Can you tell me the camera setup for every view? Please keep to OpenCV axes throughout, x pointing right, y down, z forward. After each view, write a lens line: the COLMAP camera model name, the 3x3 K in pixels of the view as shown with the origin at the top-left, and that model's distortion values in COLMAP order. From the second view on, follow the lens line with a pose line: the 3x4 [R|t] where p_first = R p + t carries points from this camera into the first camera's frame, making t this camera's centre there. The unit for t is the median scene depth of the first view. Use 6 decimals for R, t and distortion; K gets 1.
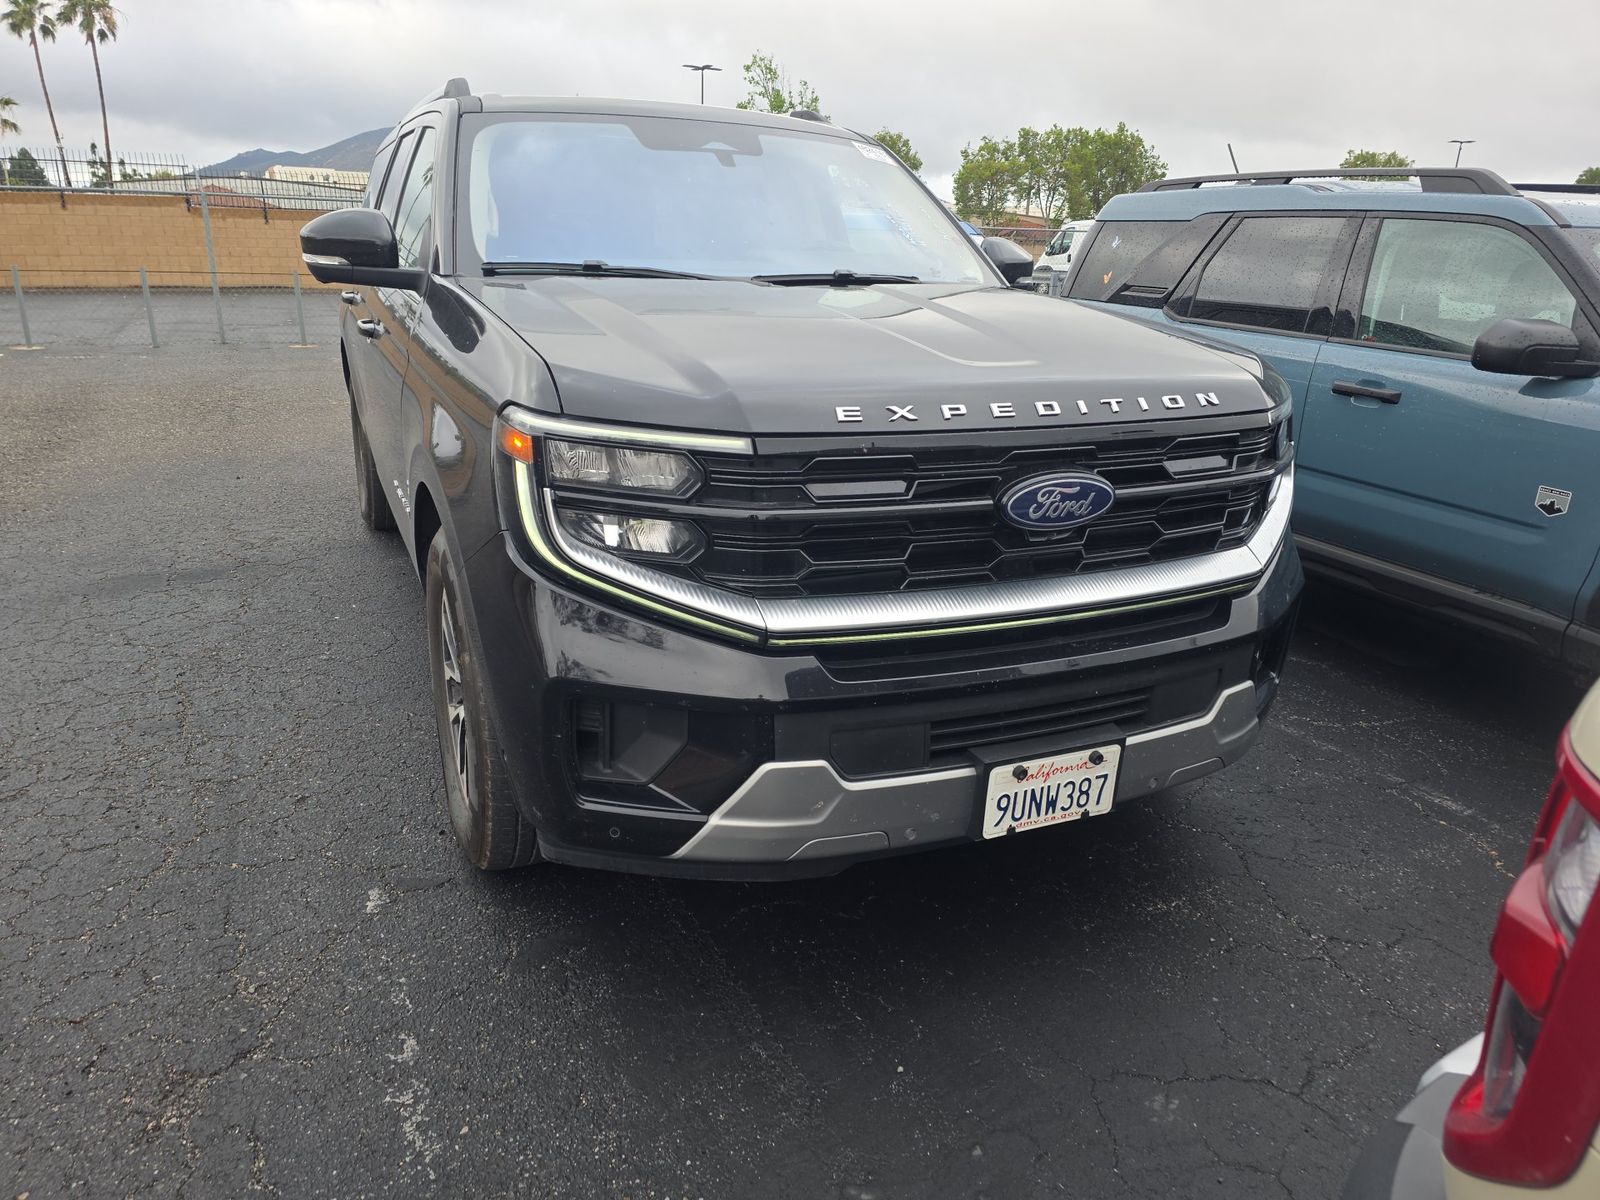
lens RADIAL K [[1063.0, 0, 794.6], [0, 1063.0, 602.9], [0, 0, 1]] dist [0.052226, -0.055065]
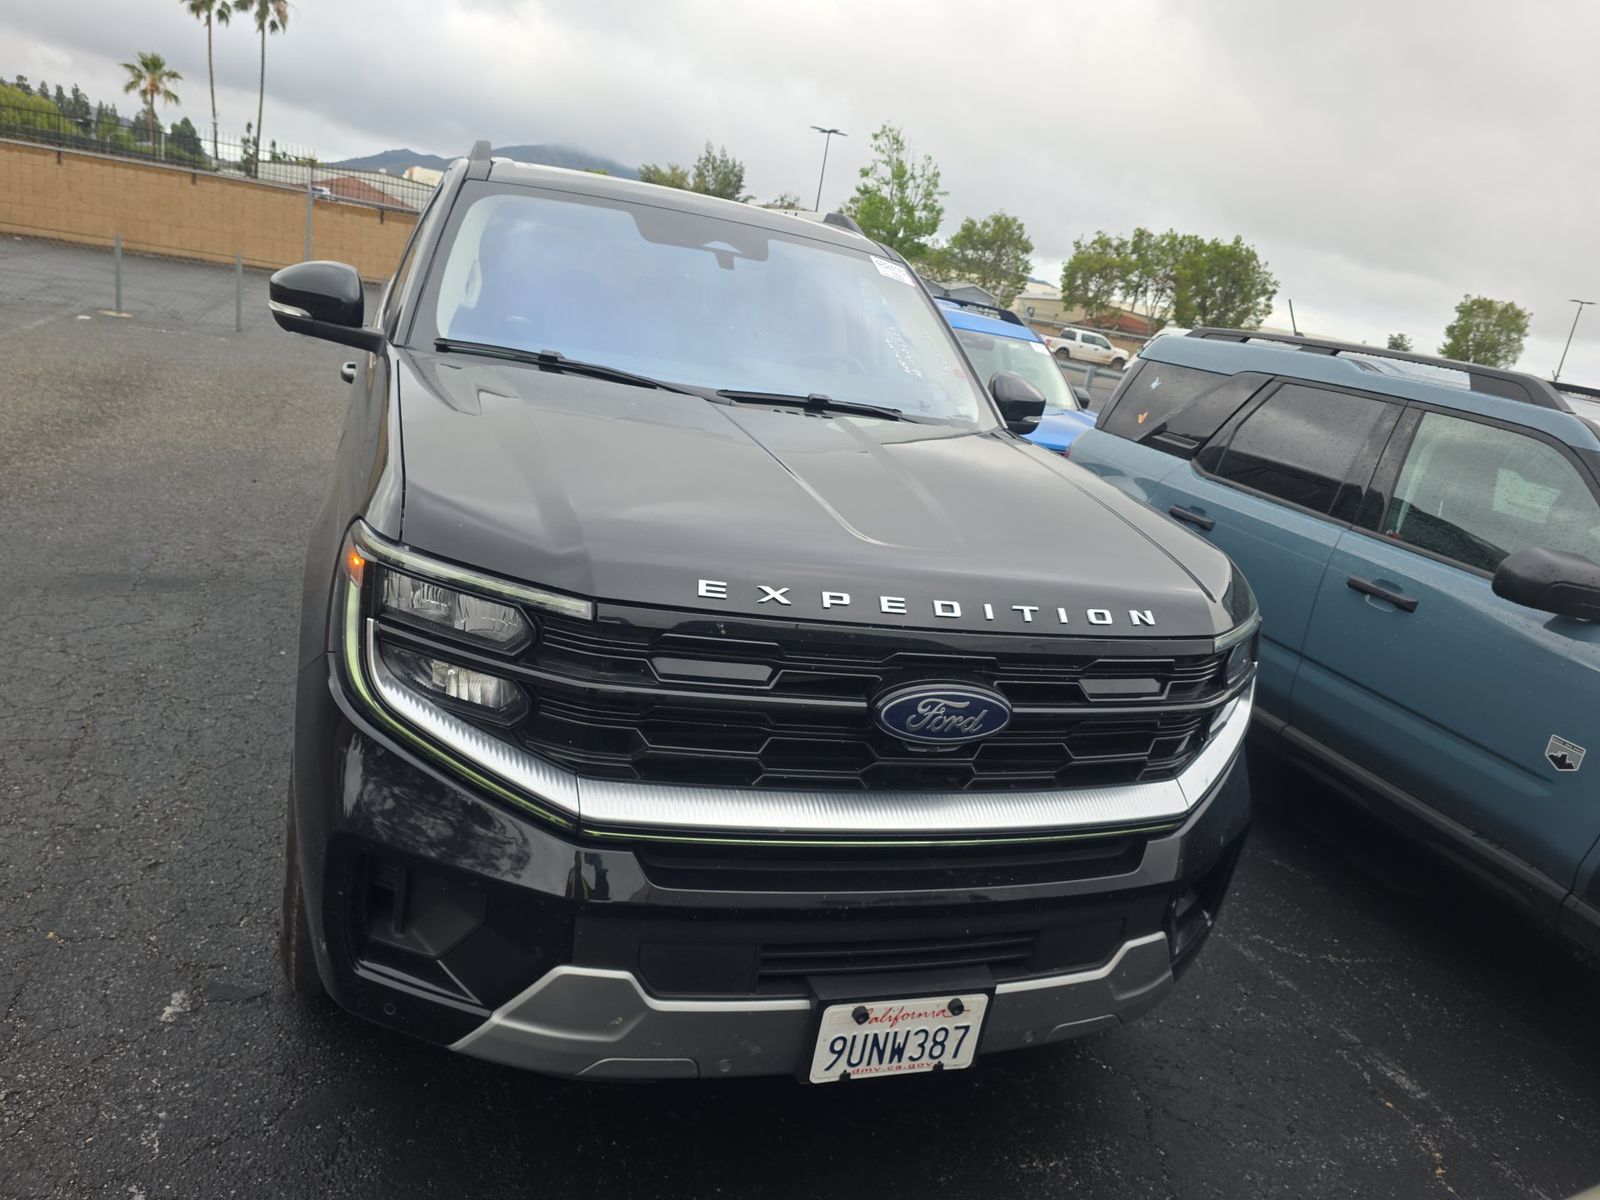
lens RADIAL K [[1071.6, 0, 793.9], [0, 1071.6, 584.3], [0, 0, 1]] dist [0.048336, -0.057395]
pose [[0.986907, 0.151785, -0.054553, 0.125850], [-0.155077, 0.985939, -0.062250, -0.102313], [0.044338, 0.069895, 0.996569, 0.078884]]
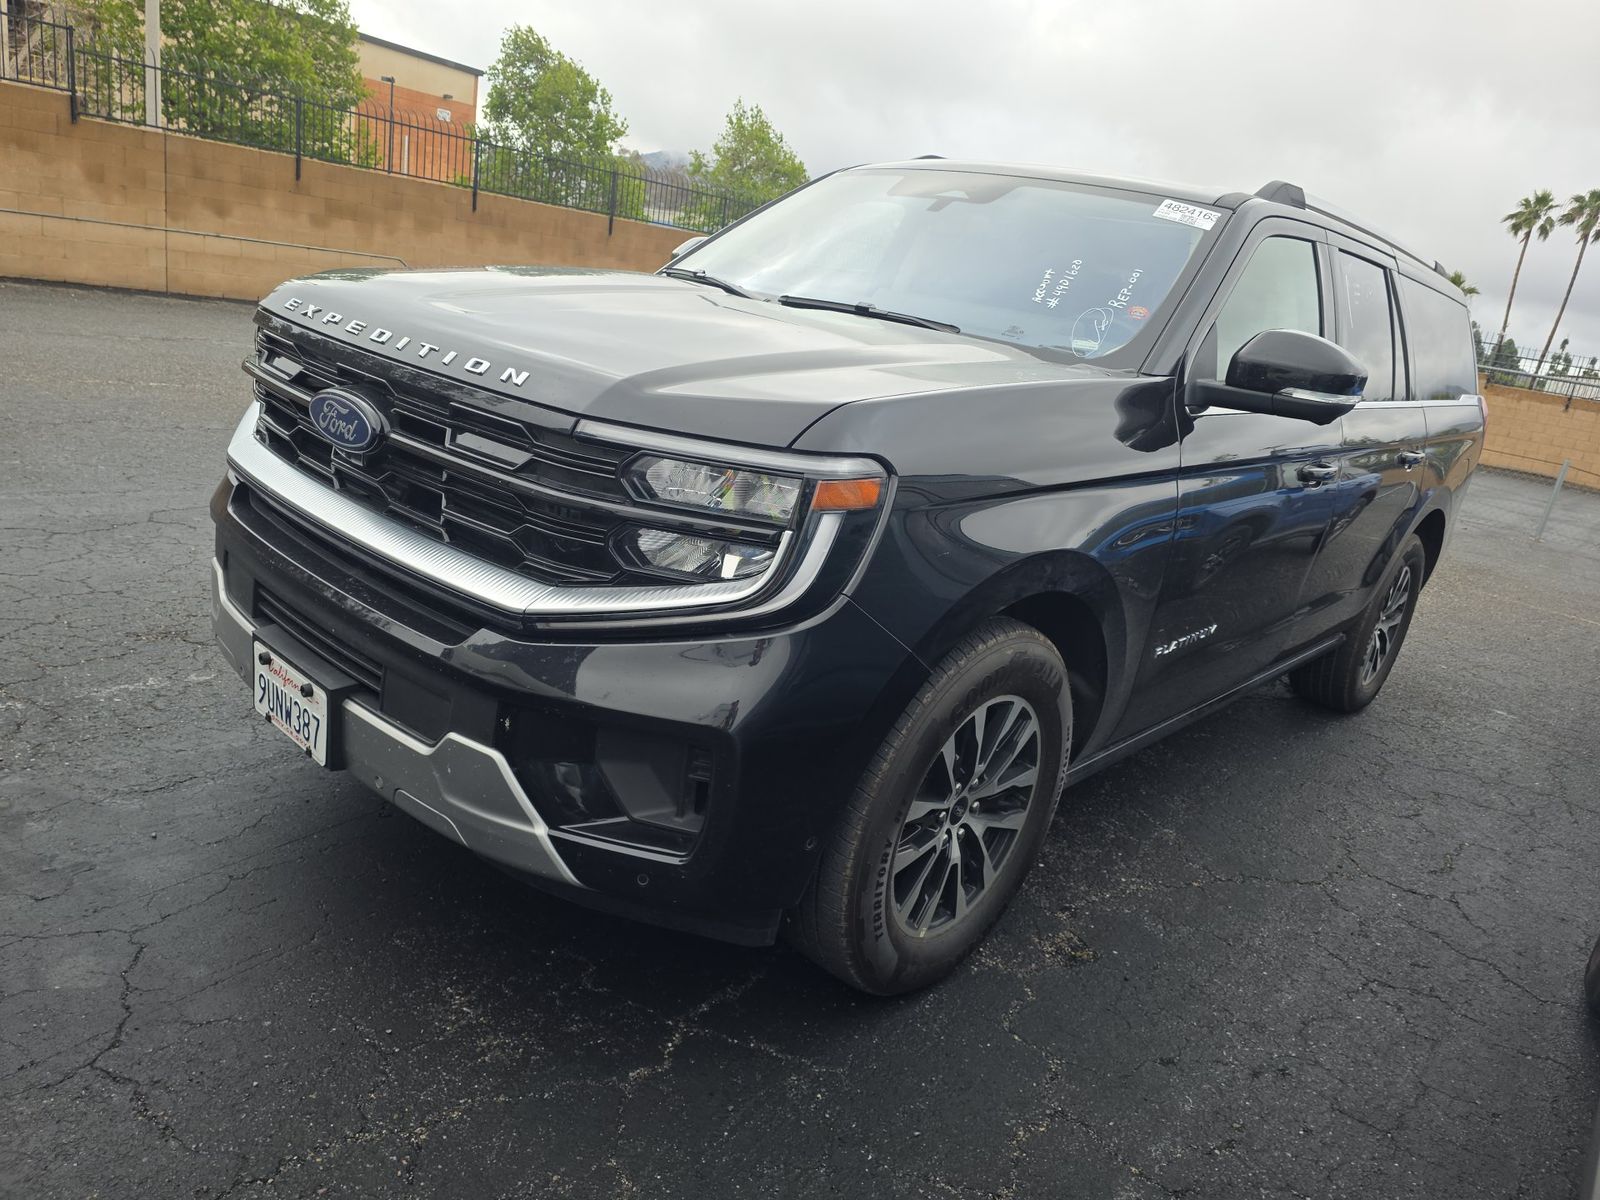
lens RADIAL K [[1063.0, 0, 794.6], [0, 1063.0, 602.9], [0, 0, 1]] dist [0.052226, -0.055065]
pose [[0.412721, 0.302759, -0.859068, 1.087804], [-0.434464, 0.894374, 0.106474, -0.189081], [0.800564, 0.329290, 0.500664, 0.716795]]
